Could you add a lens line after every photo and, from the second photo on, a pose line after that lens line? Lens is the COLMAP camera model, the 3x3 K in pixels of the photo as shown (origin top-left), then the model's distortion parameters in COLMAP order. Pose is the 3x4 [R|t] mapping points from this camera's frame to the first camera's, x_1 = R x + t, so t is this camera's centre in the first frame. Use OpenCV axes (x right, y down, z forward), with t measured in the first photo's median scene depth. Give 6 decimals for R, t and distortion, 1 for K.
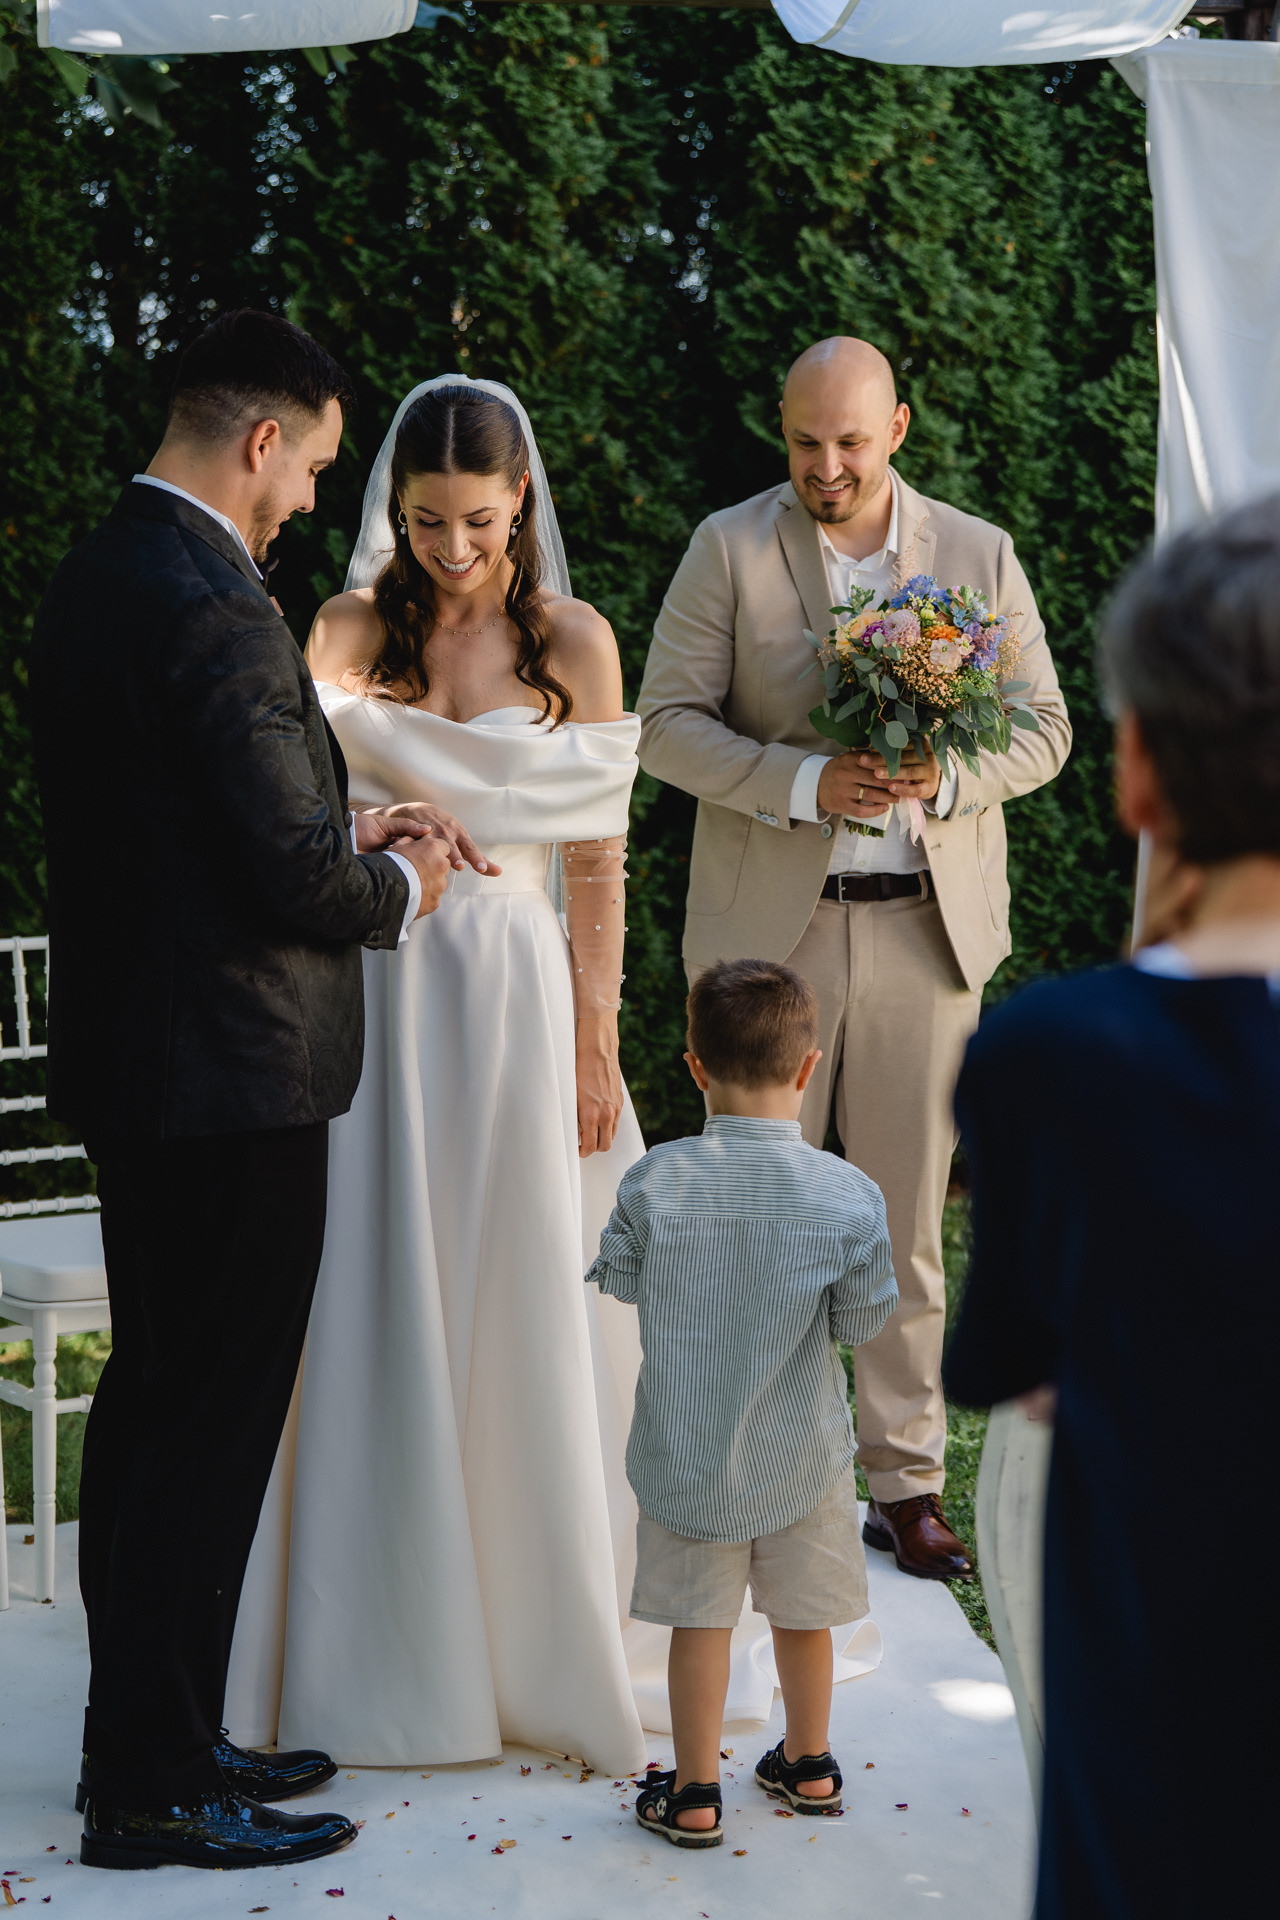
lens RADIAL K [[4040.7, 0, 592.3], [0, 4040.7, 965.7], [0, 0, 1]] dist [0.074365, -0.211129]
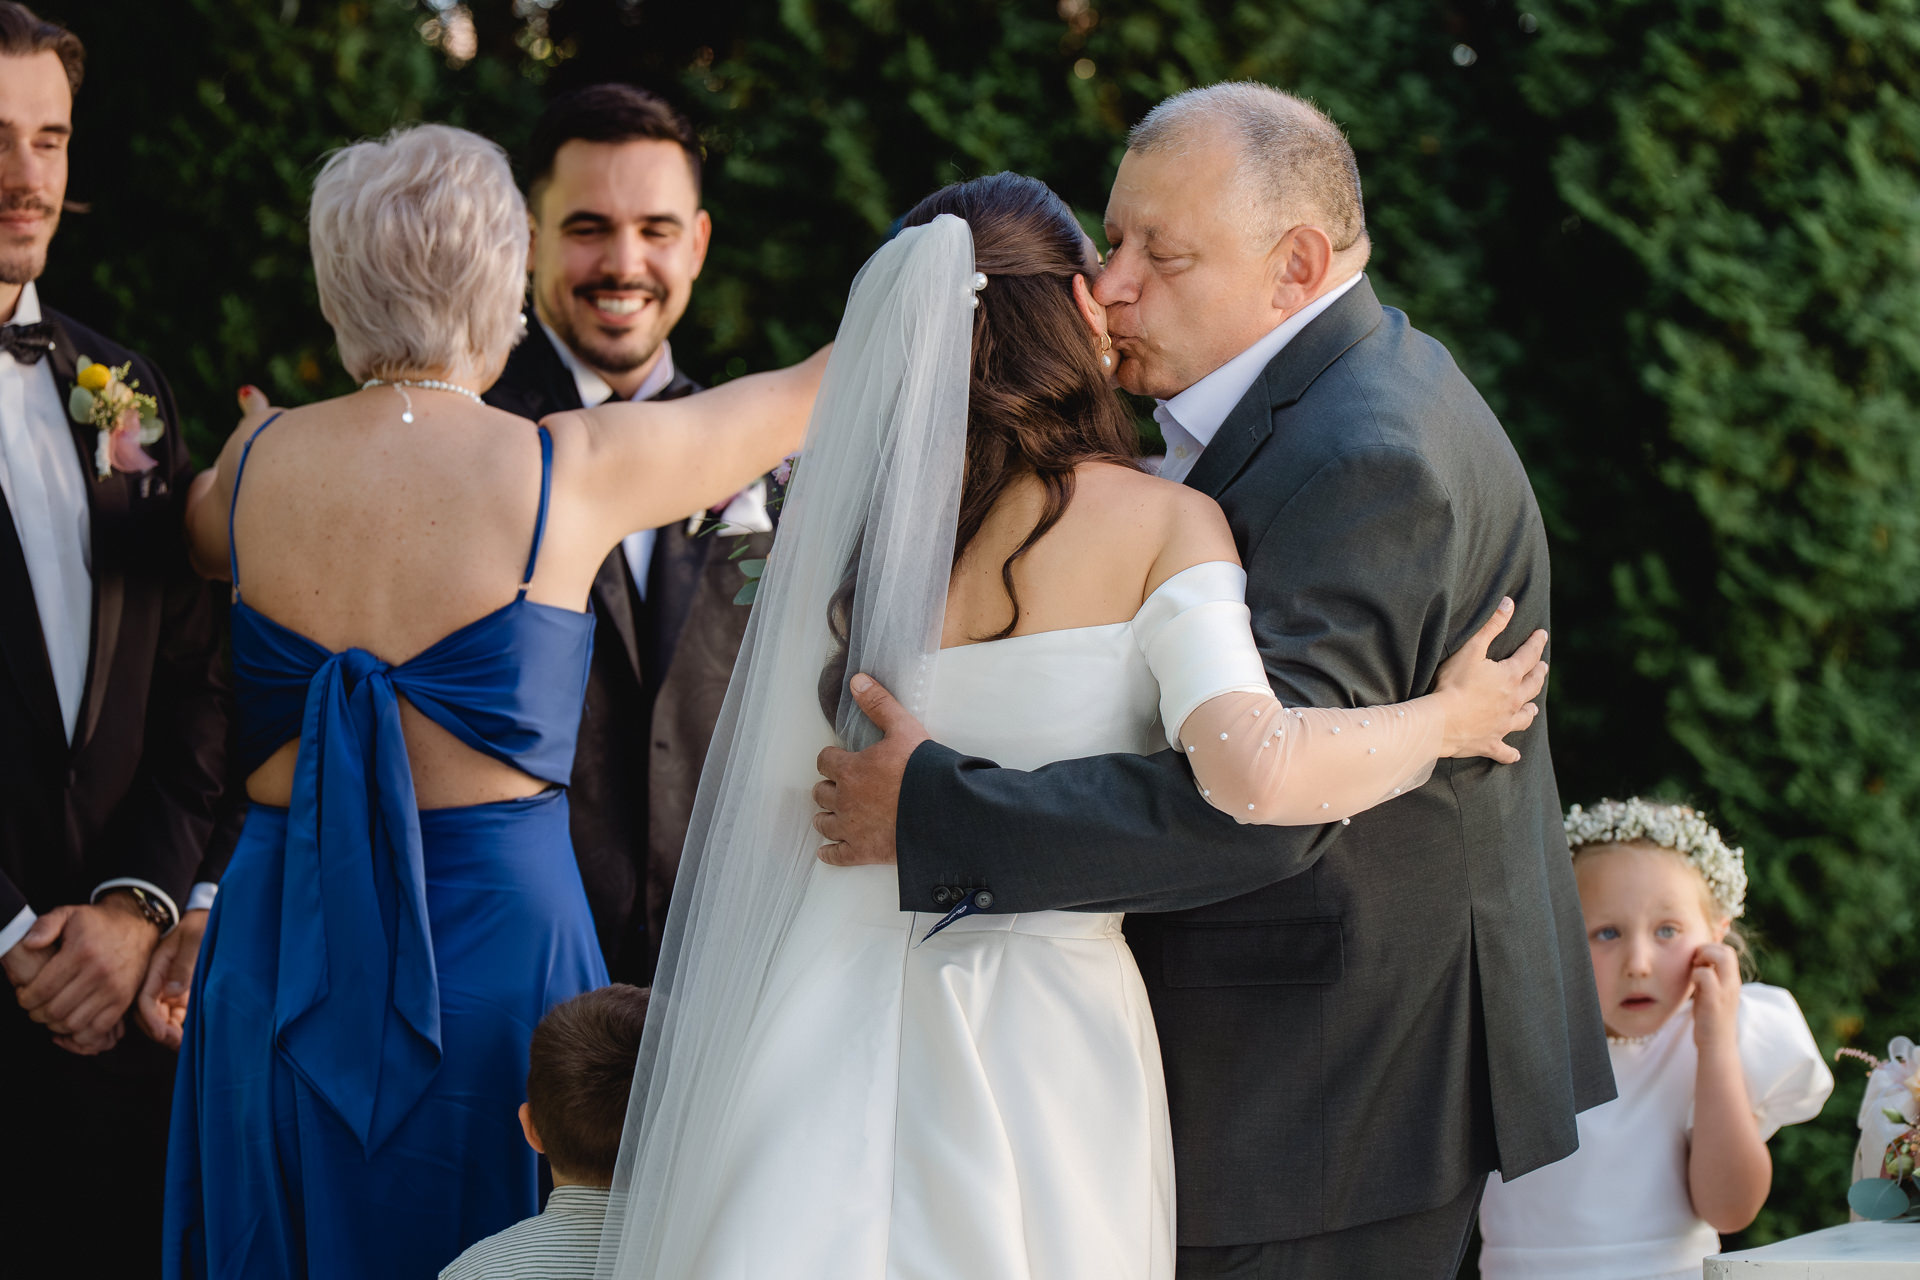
lens RADIAL K [[11285.3, 0, 960.0], [0, 11285.3, 640.0], [0, 0, 1]] dist [-0.276877, 26.872143]
pose [[0.999231, 0.005135, -0.038884, 0.014198], [-0.008416, 0.996373, -0.084680, 0.068436], [0.038308, 0.084942, 0.995649, -0.615260]]
